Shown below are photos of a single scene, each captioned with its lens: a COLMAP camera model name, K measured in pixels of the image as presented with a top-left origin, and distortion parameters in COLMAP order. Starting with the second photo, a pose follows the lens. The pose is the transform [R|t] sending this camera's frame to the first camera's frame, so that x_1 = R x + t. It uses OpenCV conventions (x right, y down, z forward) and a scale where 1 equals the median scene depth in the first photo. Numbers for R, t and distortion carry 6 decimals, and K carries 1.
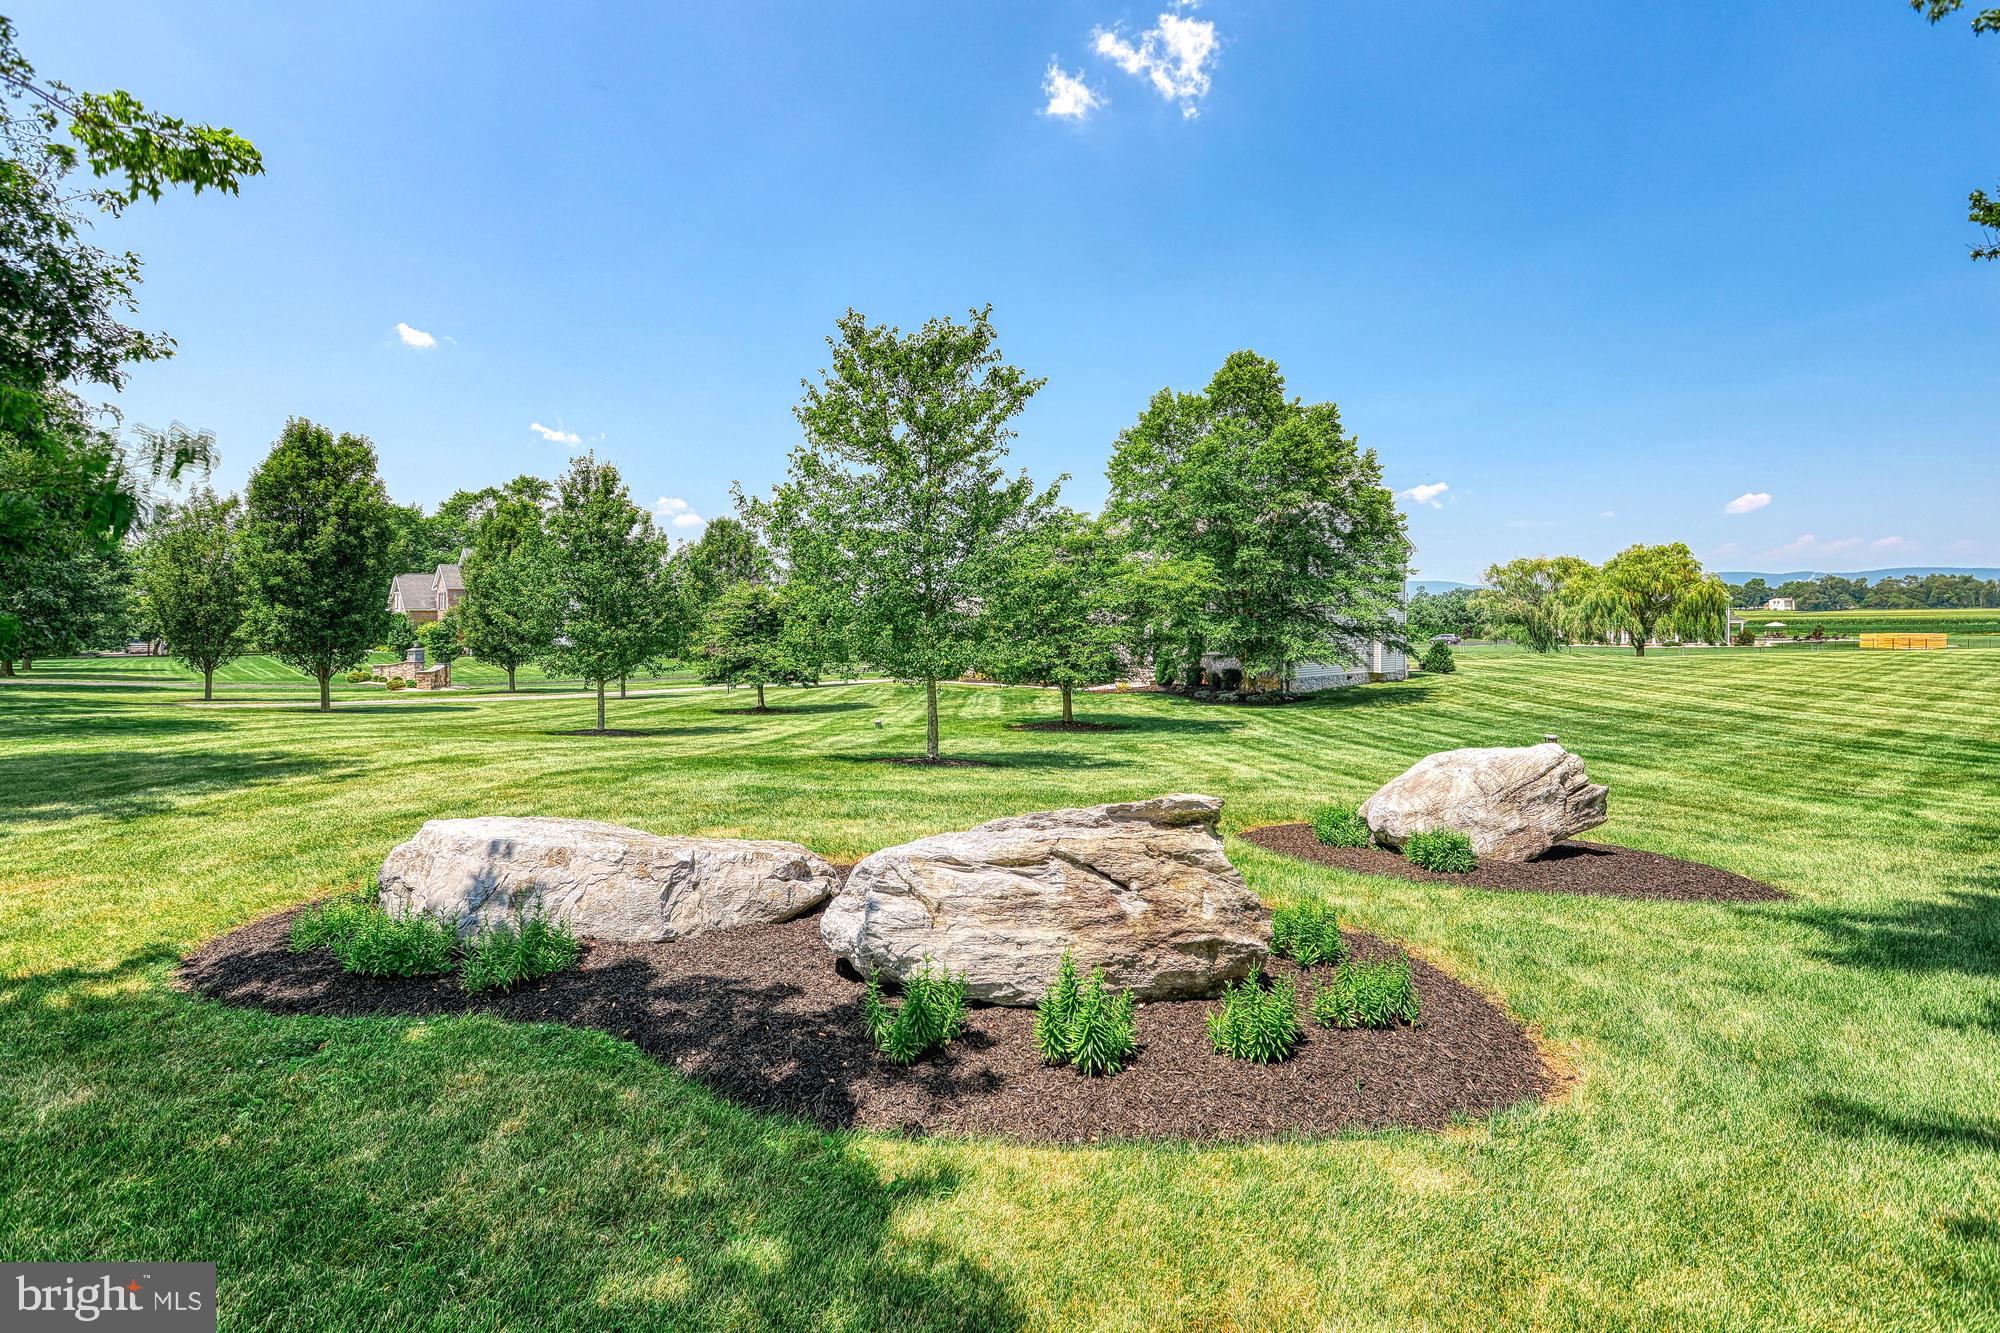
lens RADIAL K [[1040.7, 0, 1005.1], [0, 1040.7, 702.9], [0, 0, 1]] dist [-0.000474, 0.000215]
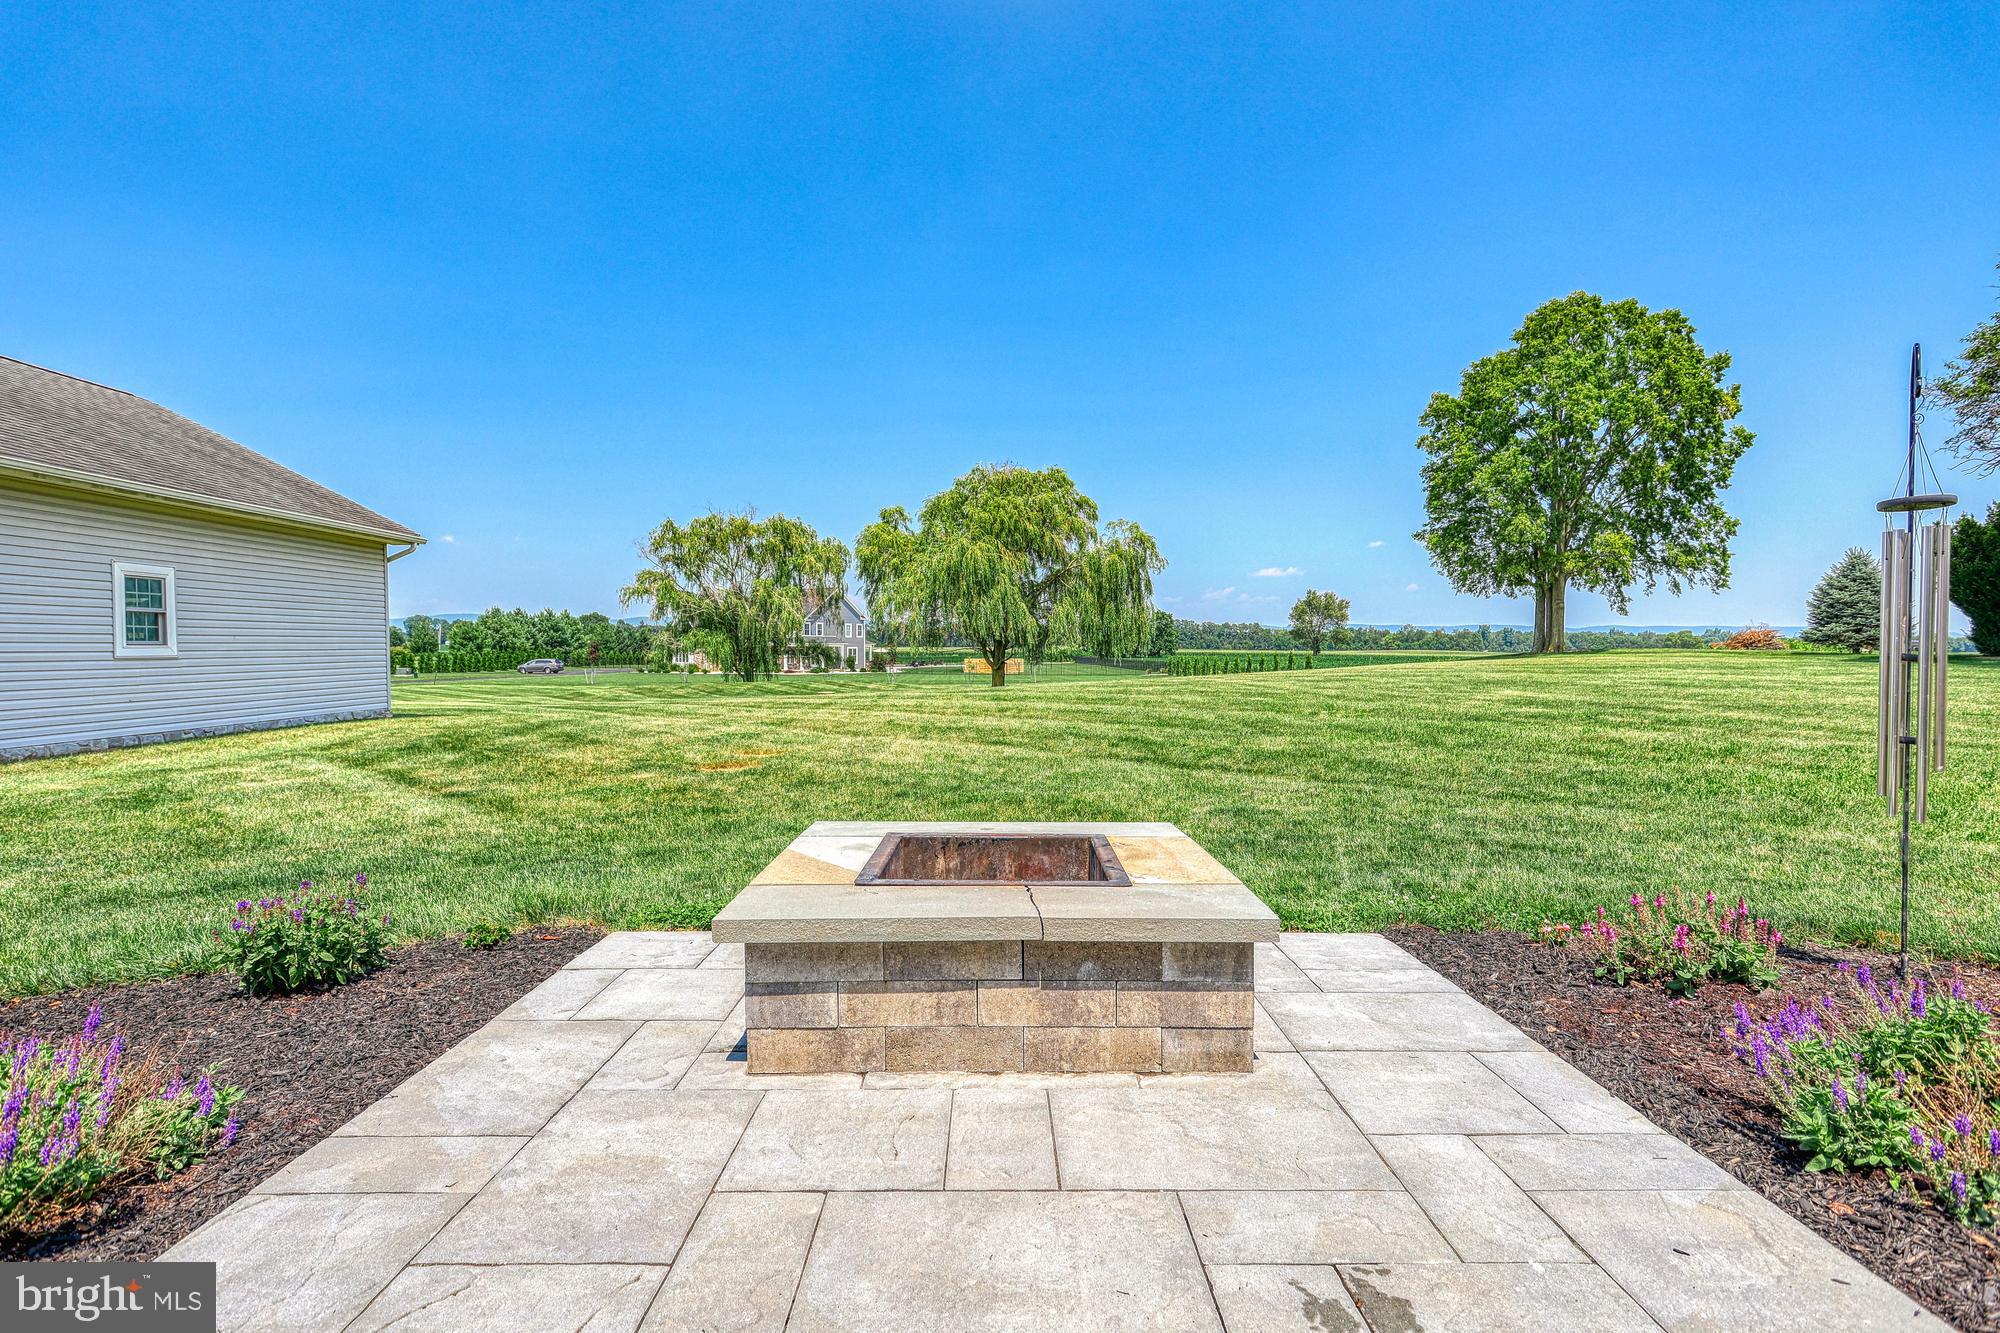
lens RADIAL K [[1040.7, 0, 1005.1], [0, 1040.7, 702.9], [0, 0, 1]] dist [-0.000474, 0.000215]
pose [[0.661669, -0.027012, 0.749309, 0.169431], [0.051859, 0.998606, -0.009795, -0.021707], [-0.748000, 0.045339, 0.662148, 0.501453]]
